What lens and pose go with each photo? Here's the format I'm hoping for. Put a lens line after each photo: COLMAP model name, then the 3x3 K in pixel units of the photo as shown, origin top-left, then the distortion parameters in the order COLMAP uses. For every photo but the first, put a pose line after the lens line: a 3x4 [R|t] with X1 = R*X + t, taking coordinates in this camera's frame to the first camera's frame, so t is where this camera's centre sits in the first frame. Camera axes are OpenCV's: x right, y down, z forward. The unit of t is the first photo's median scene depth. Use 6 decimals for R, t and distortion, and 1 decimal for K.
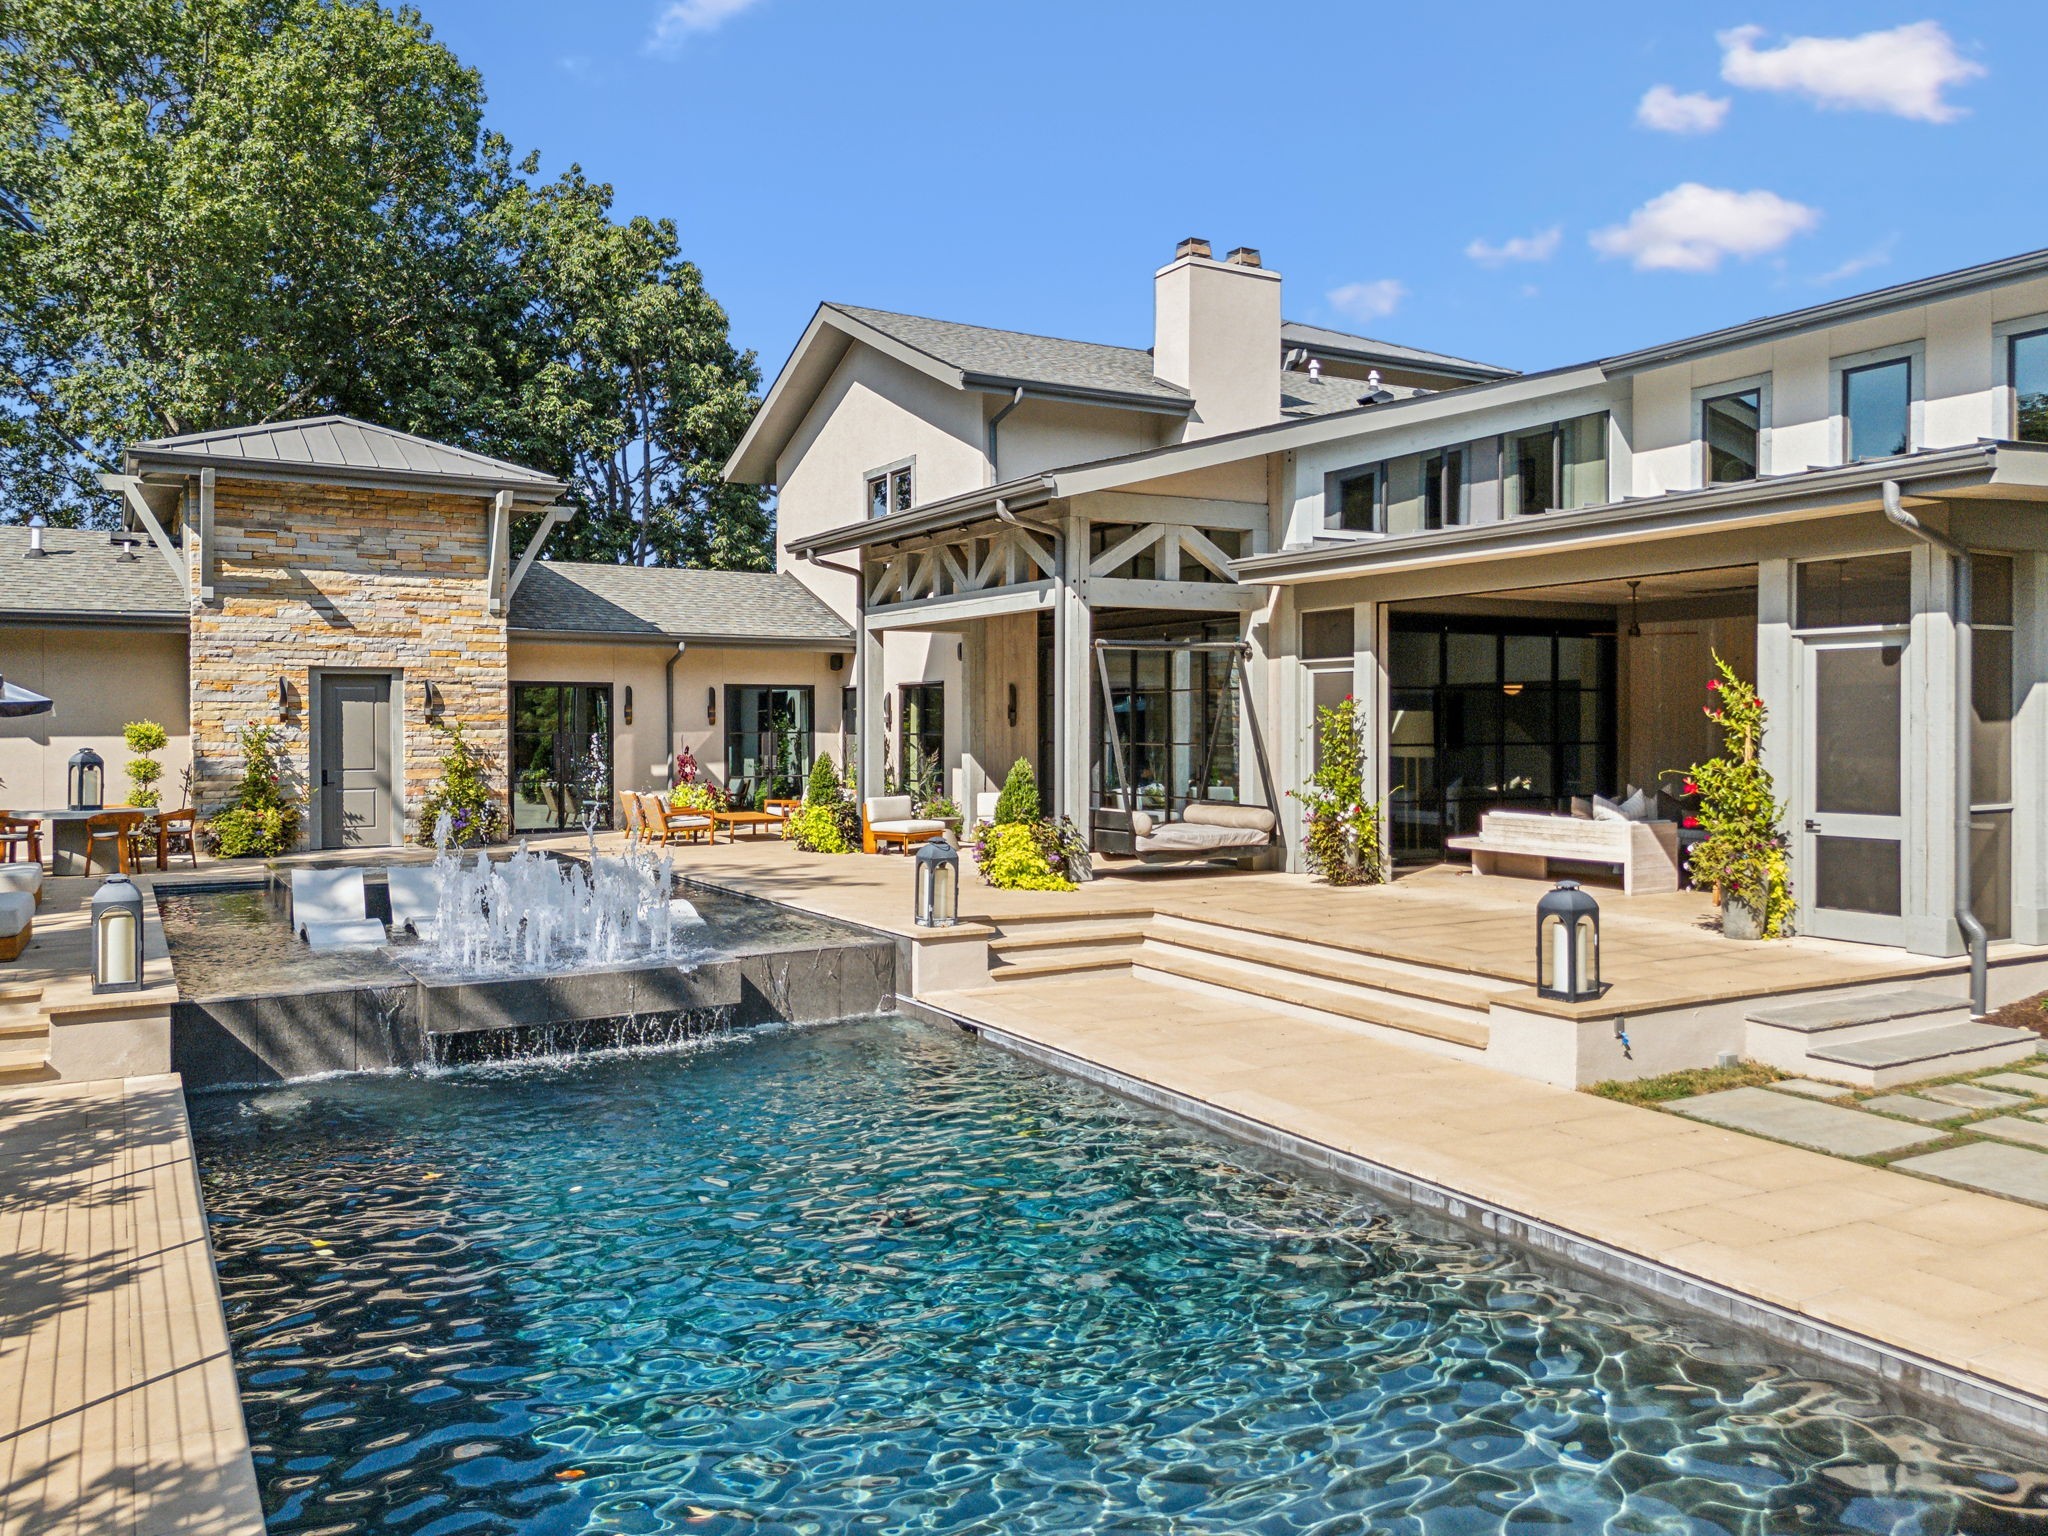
lens RADIAL K [[1554.7, 0, 1026.1], [0, 1554.7, 727.1], [0, 0, 1]] dist [0.047884, -0.009632]
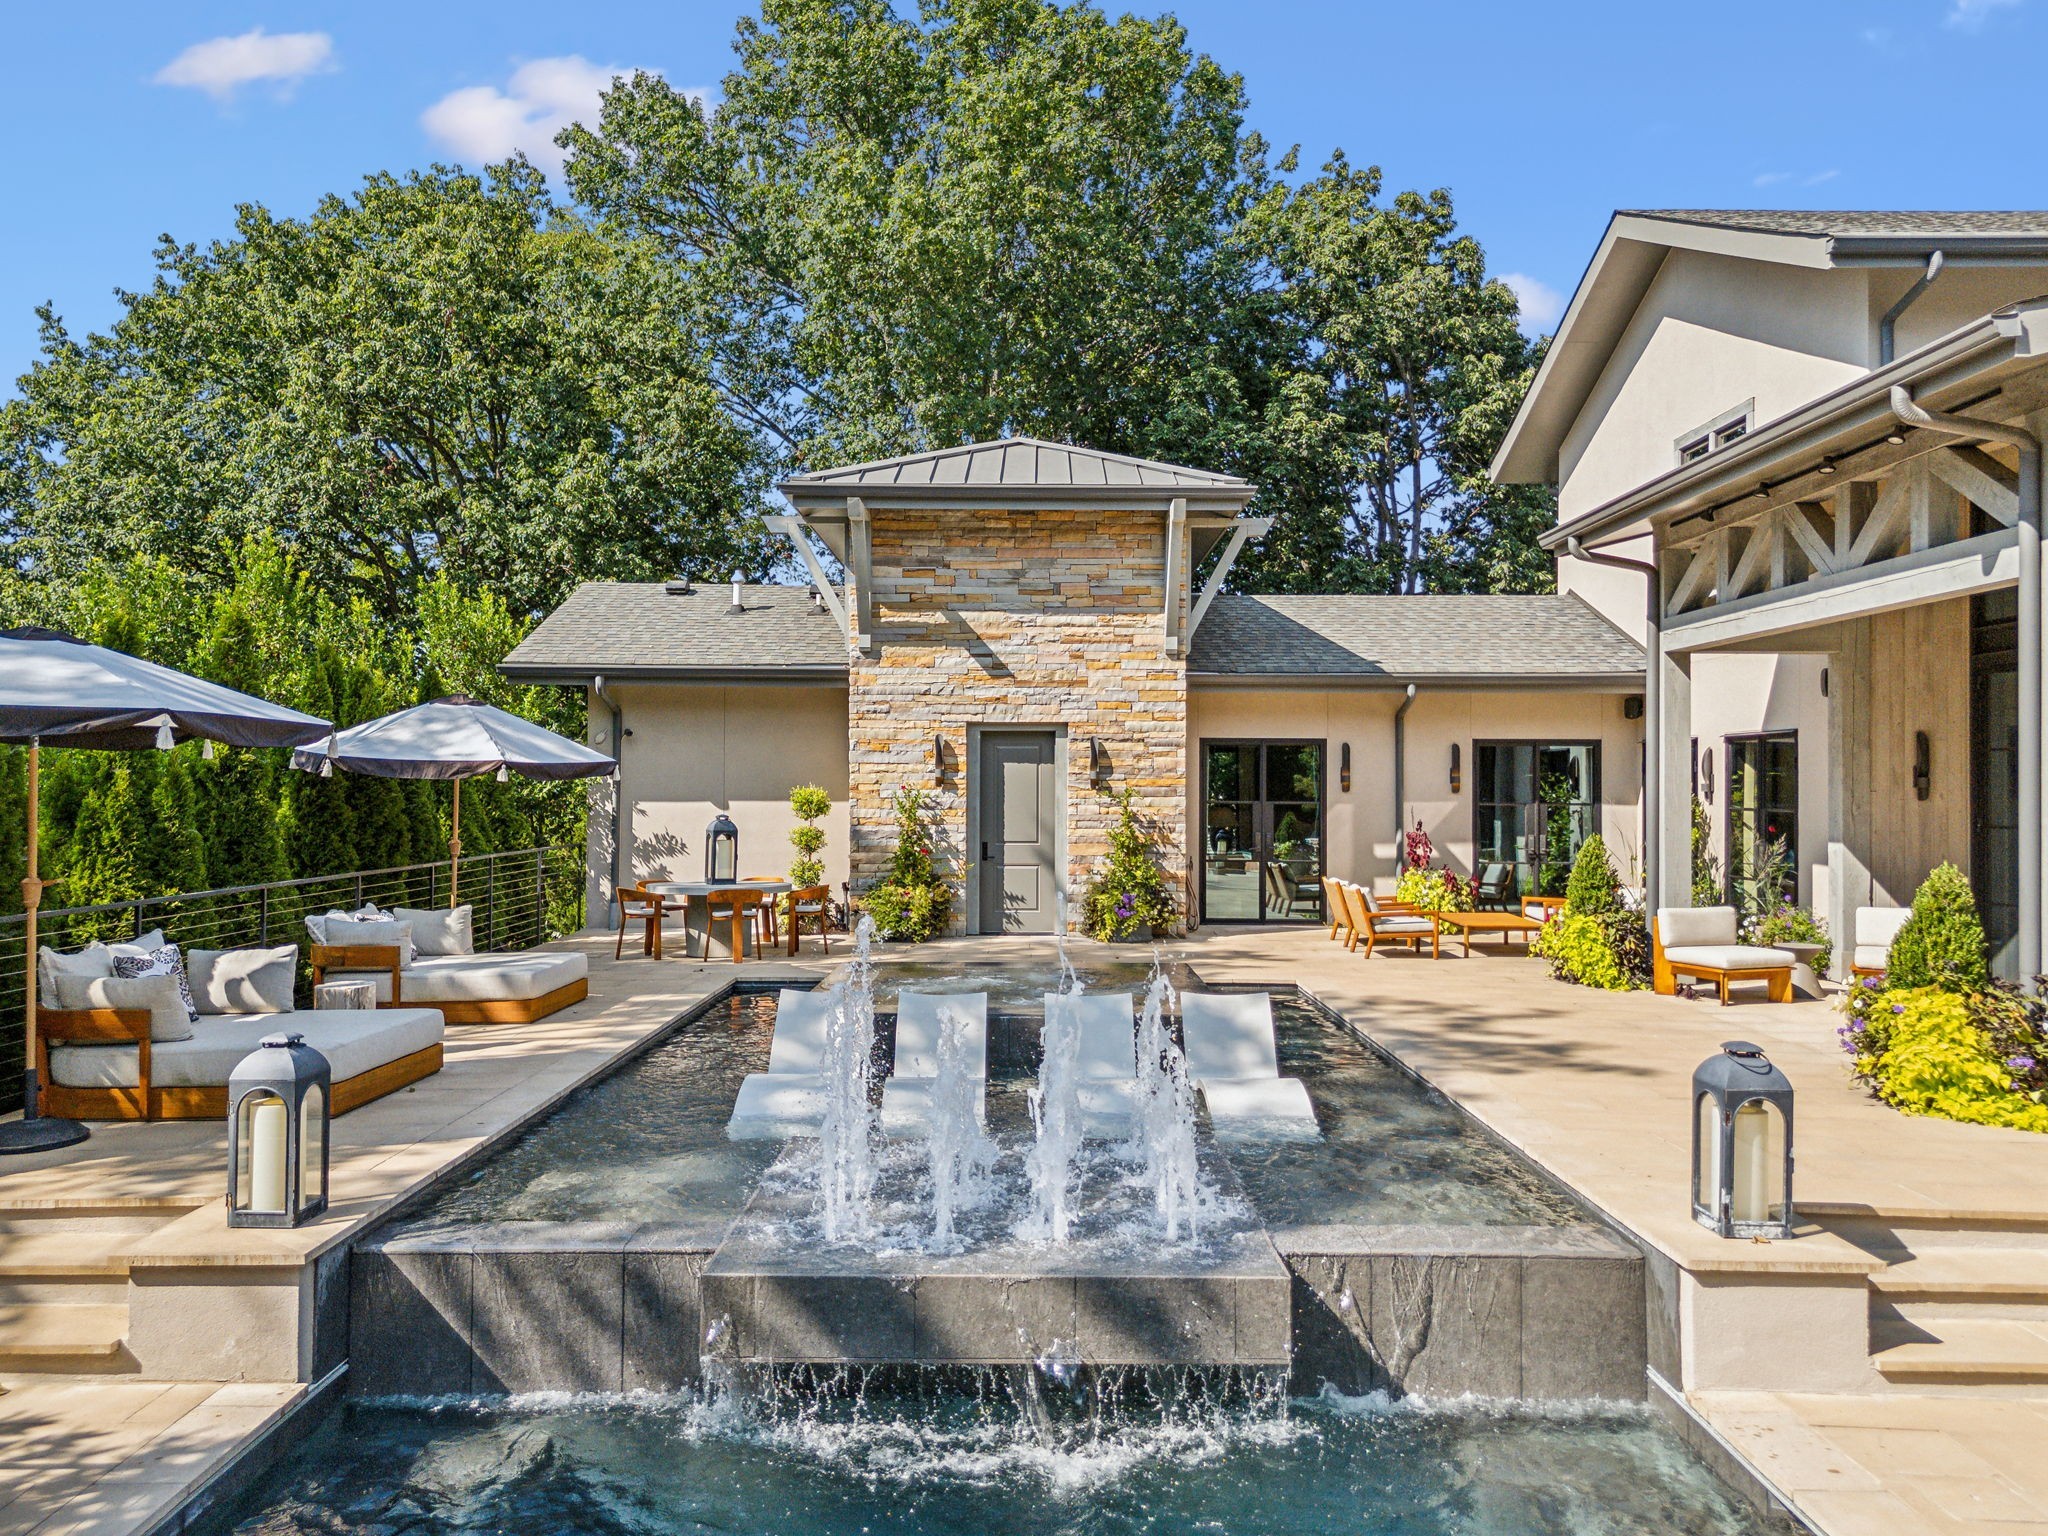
lens RADIAL K [[1517.4, 0, 1024.0], [0, 1517.4, 768.0], [0, 0, 1]] dist [0.086361, -0.094047]
pose [[0.861608, -0.000151, -0.507575, -0.004560], [-0.006964, 0.999902, -0.012118, -0.003621], [0.507527, 0.013976, 0.861523, 0.290856]]
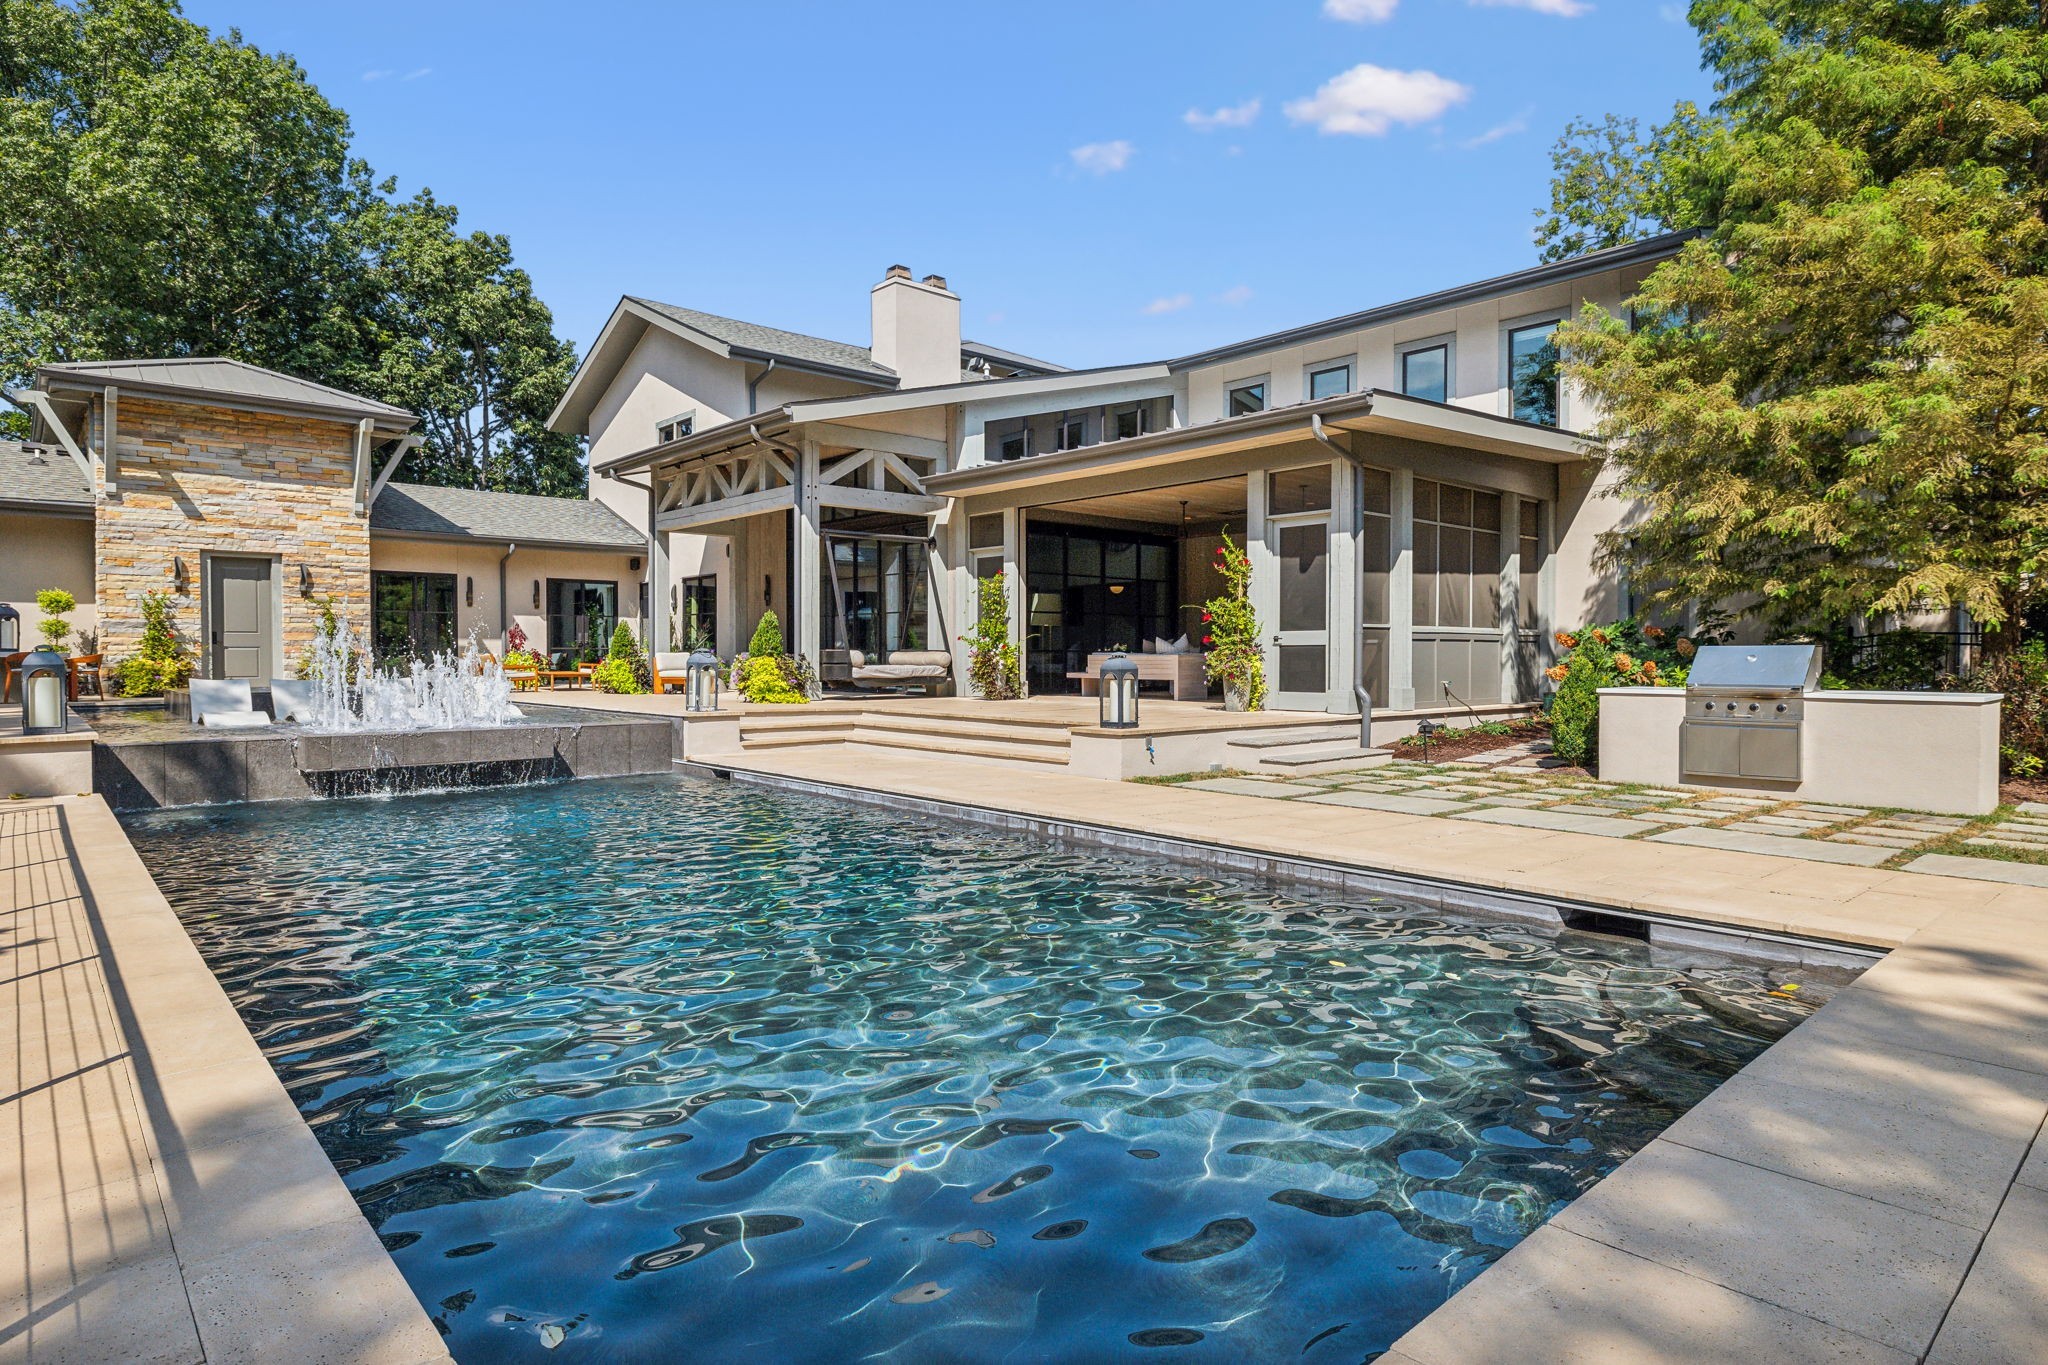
lens RADIAL K [[1134.3, 0, 1022.6], [0, 1134.3, 673.2], [0, 0, 1]] dist [0.002354, 0.002498]
pose [[0.979904, -0.000676, 0.199470, 0.012919], [-0.001823, 0.999922, 0.012346, 0.048312], [-0.199463, -0.012461, 0.979826, -0.037796]]
